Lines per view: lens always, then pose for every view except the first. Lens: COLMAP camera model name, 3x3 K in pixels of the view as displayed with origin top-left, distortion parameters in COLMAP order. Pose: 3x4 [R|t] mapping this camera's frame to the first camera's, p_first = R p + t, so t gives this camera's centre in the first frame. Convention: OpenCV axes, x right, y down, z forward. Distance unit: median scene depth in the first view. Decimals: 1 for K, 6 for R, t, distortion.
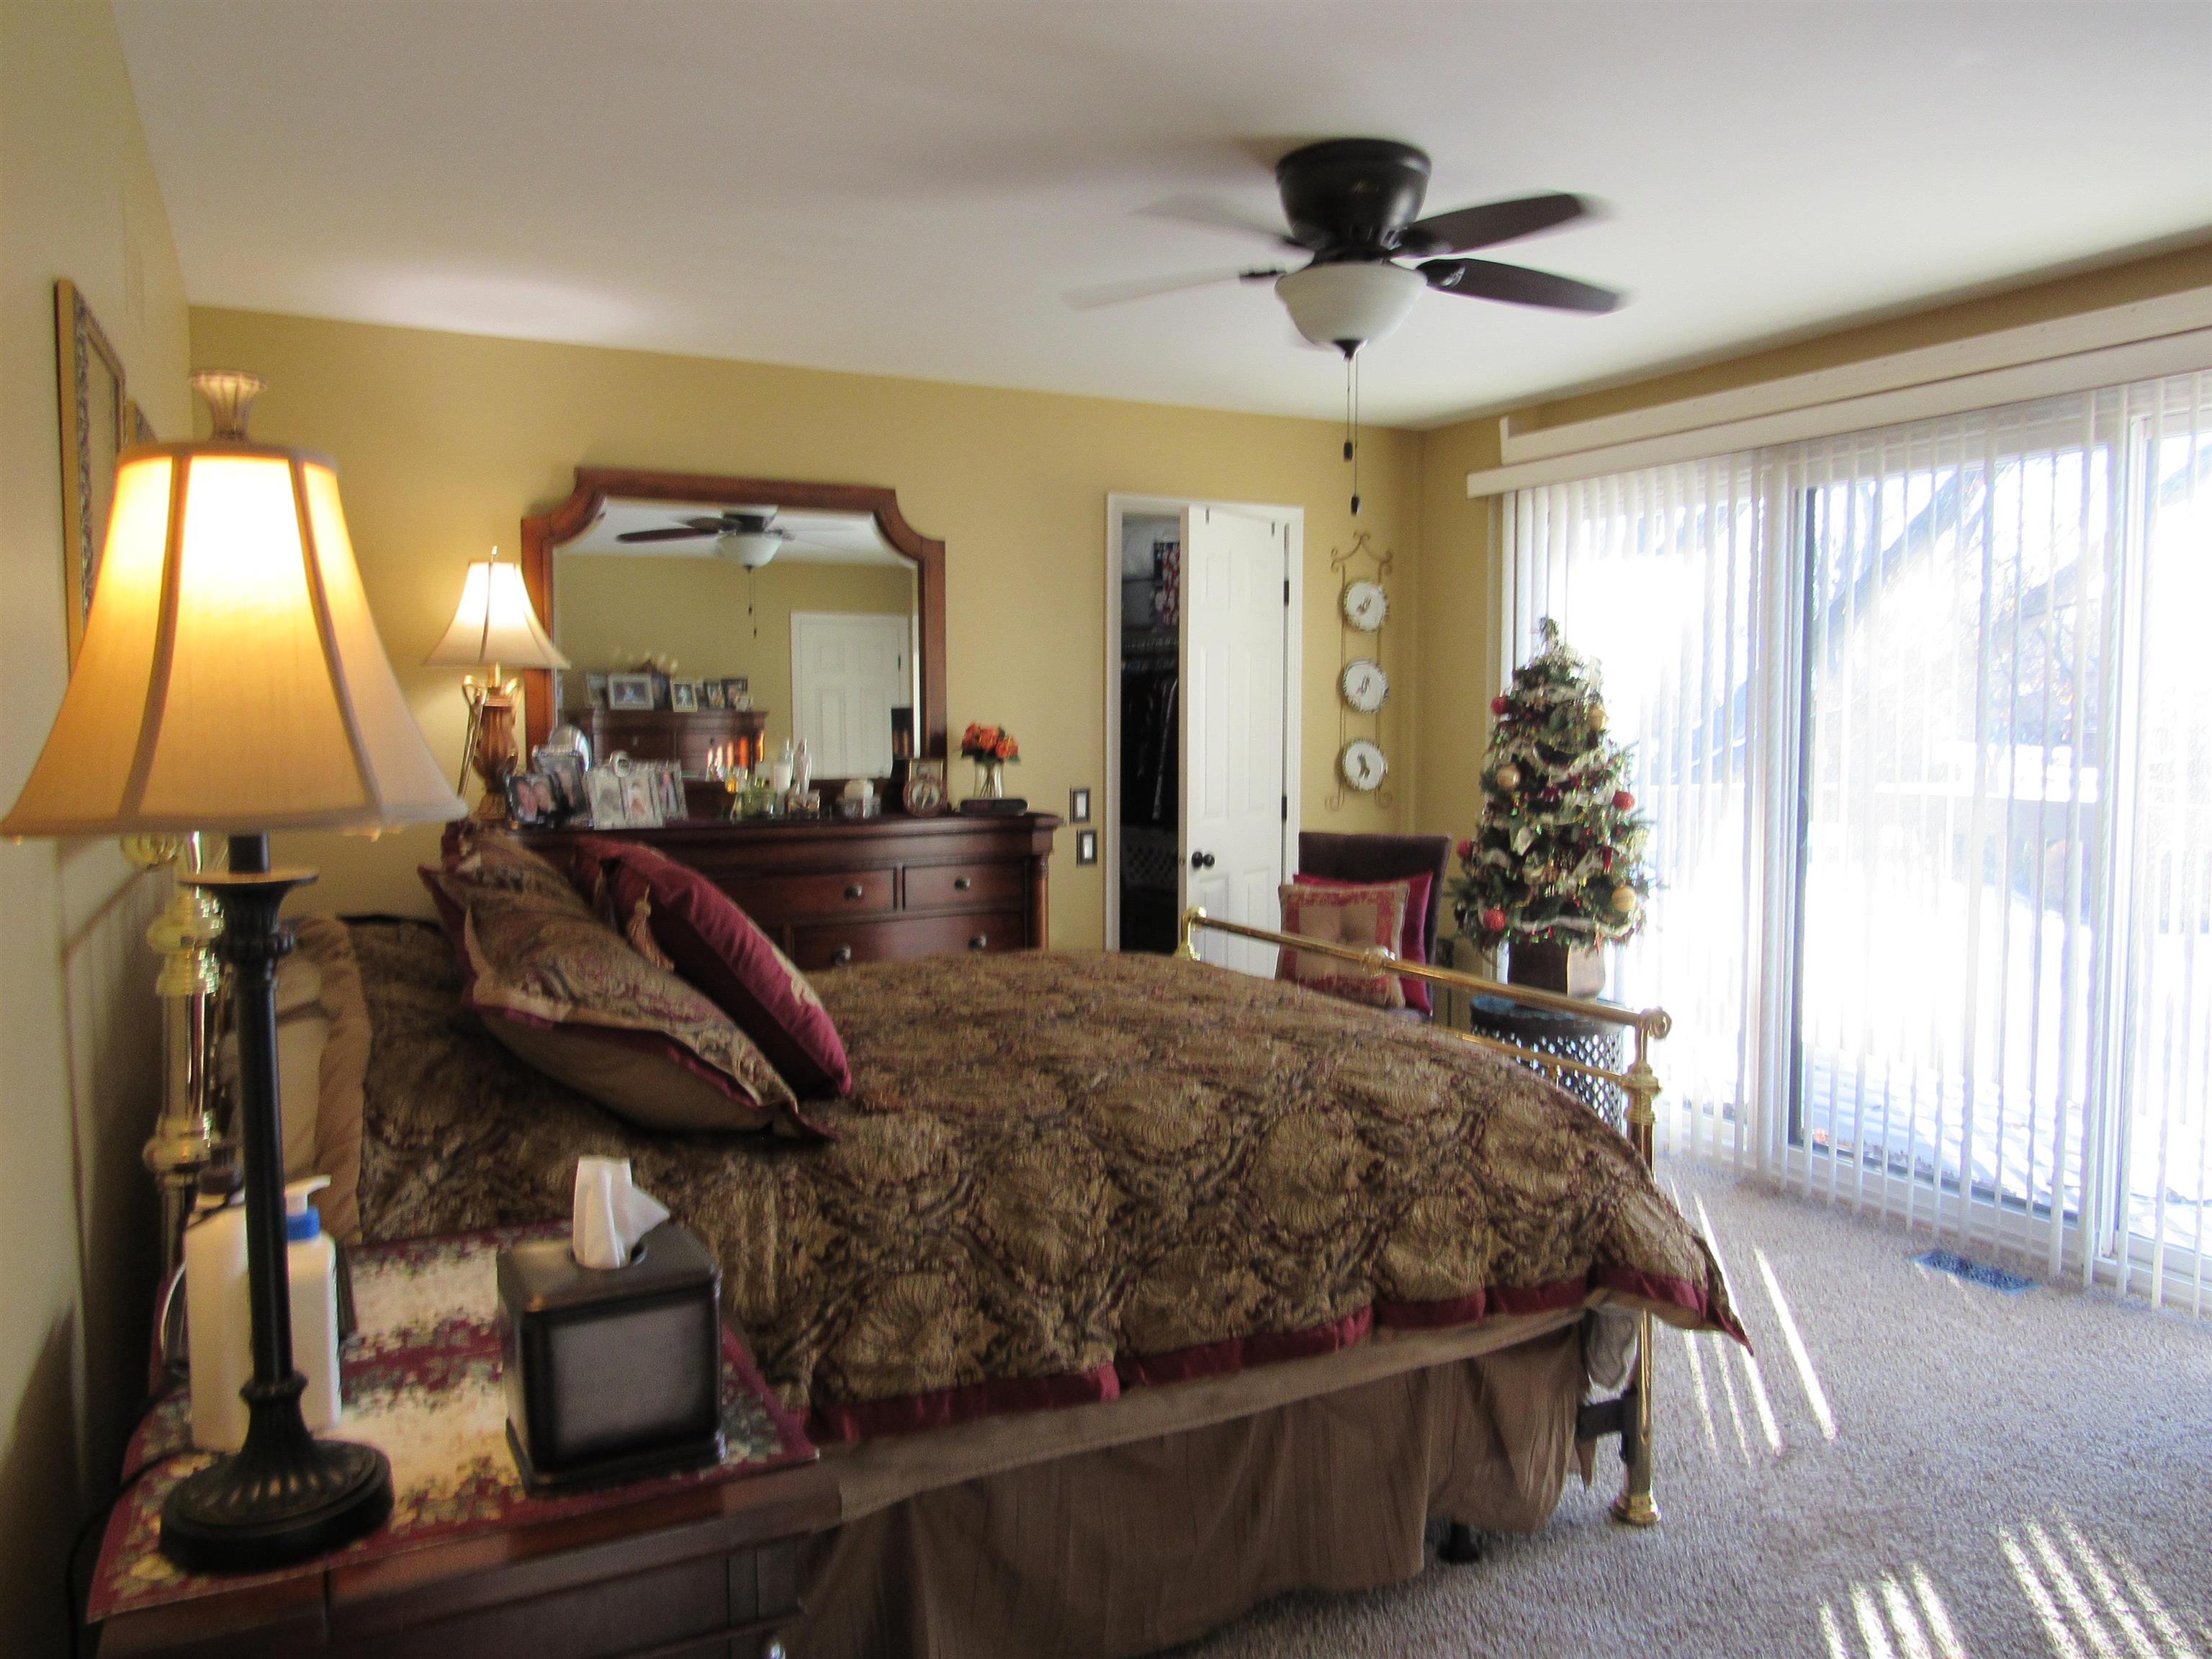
lens RADIAL K [[1575.8, 0, 1111.5], [0, 1575.8, 828.1], [0, 0, 1]] dist [-0.031122, 0.017195]
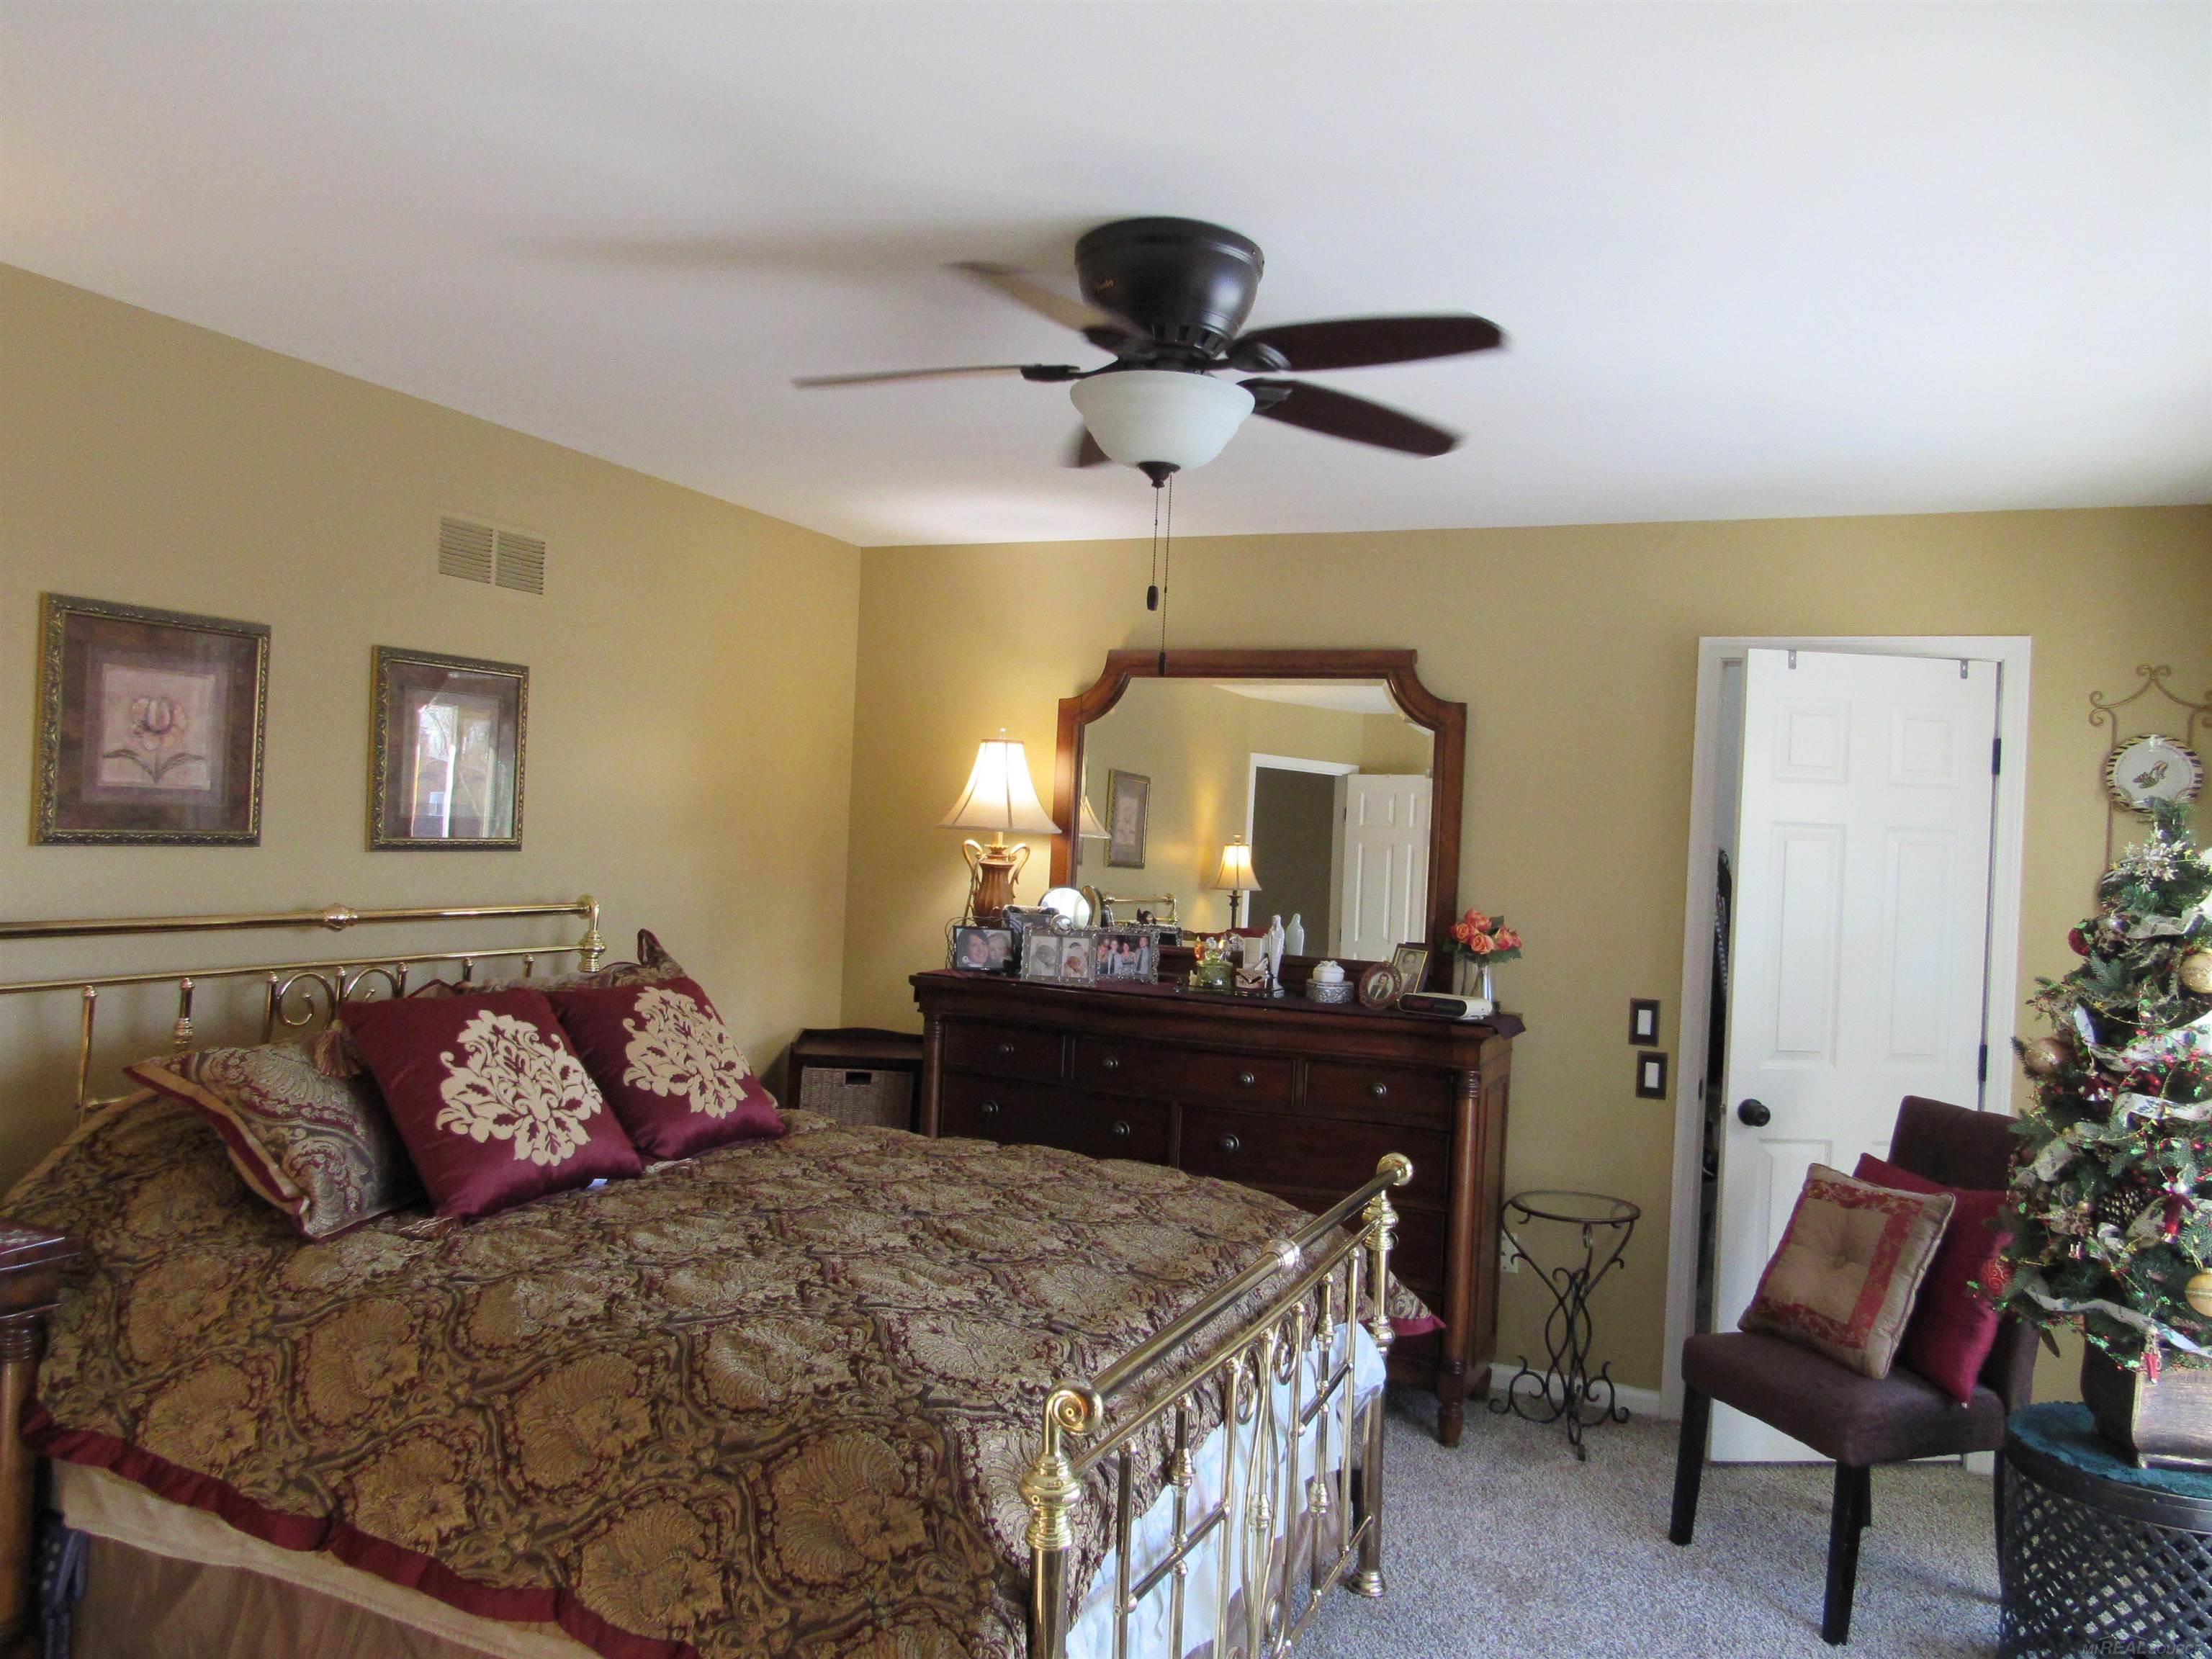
lens RADIAL K [[1575.8, 0, 1111.5], [0, 1575.8, 828.1], [0, 0, 1]] dist [-0.031122, 0.017195]
pose [[0.621865, 0.027472, -0.782642, 0.511404], [-0.104425, 0.993369, -0.048104, -0.053542], [0.776131, 0.111642, 0.620610, 0.325655]]
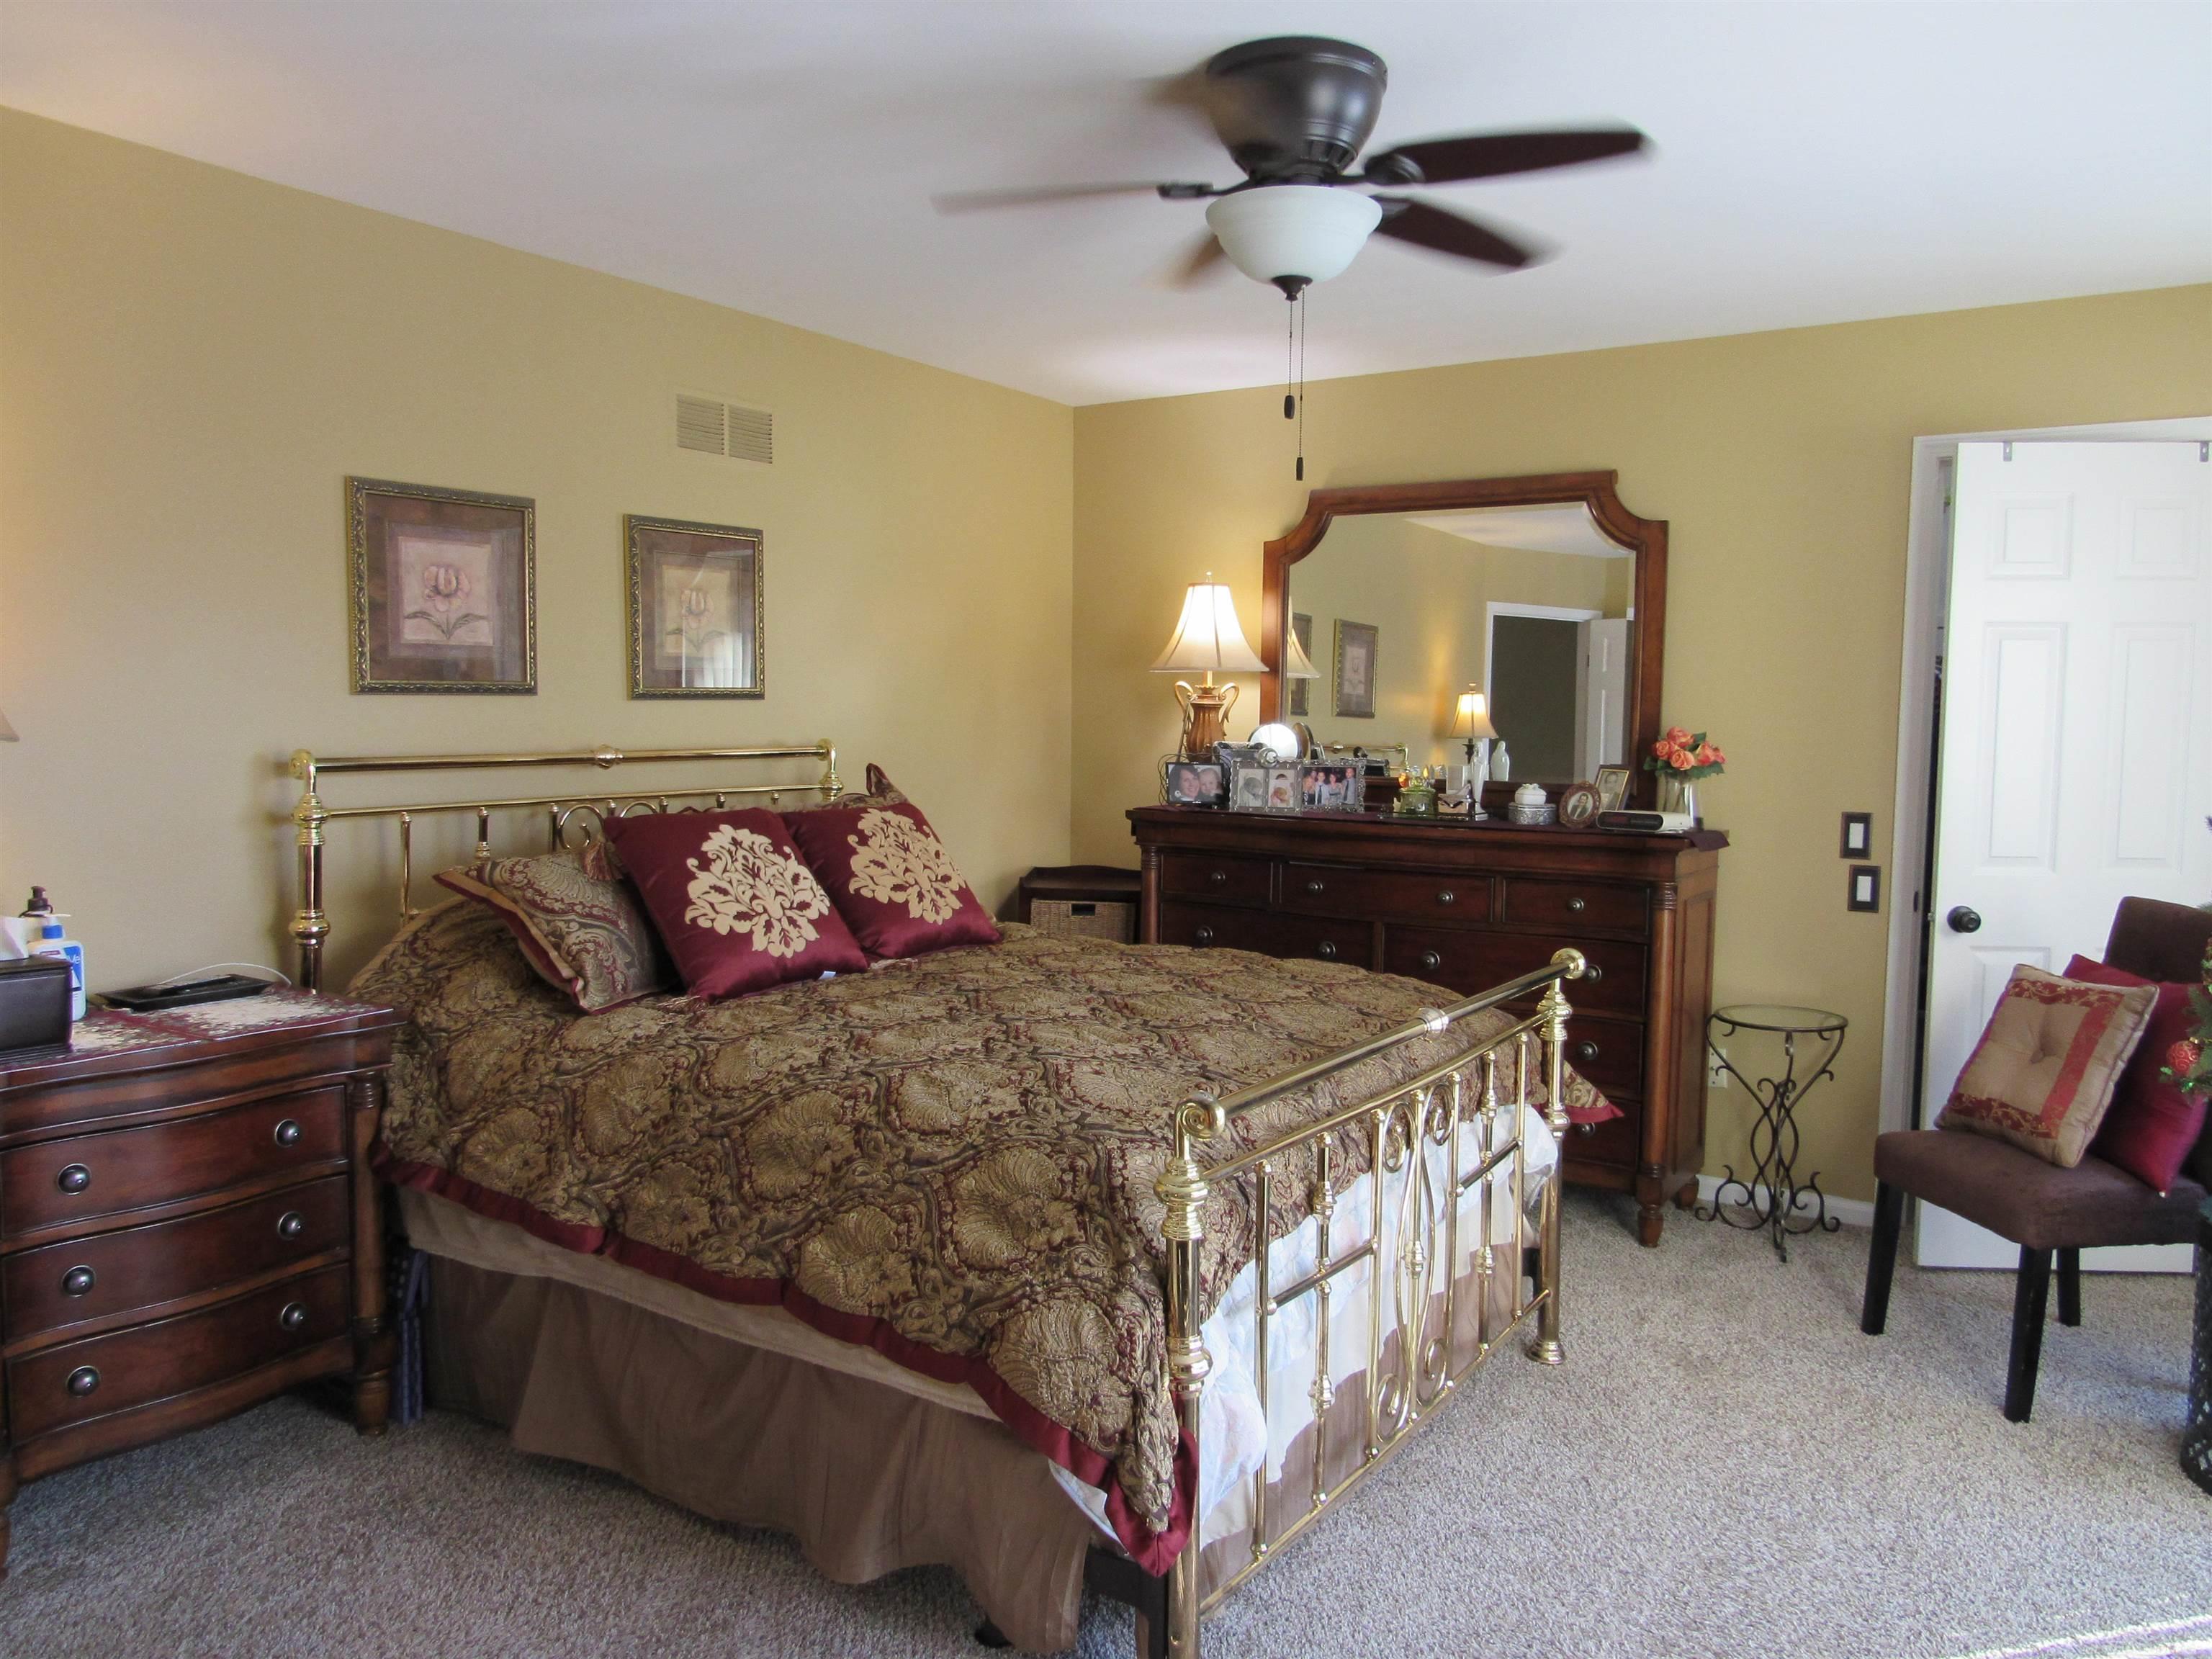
lens RADIAL K [[1575.8, 0, 1111.5], [0, 1575.8, 828.1], [0, 0, 1]] dist [-0.031122, 0.017195]
pose [[0.481605, 0.073484, -0.873302, 0.573487], [-0.075594, 0.996248, 0.042141, -0.026685], [0.873122, 0.045721, 0.485353, 0.335720]]
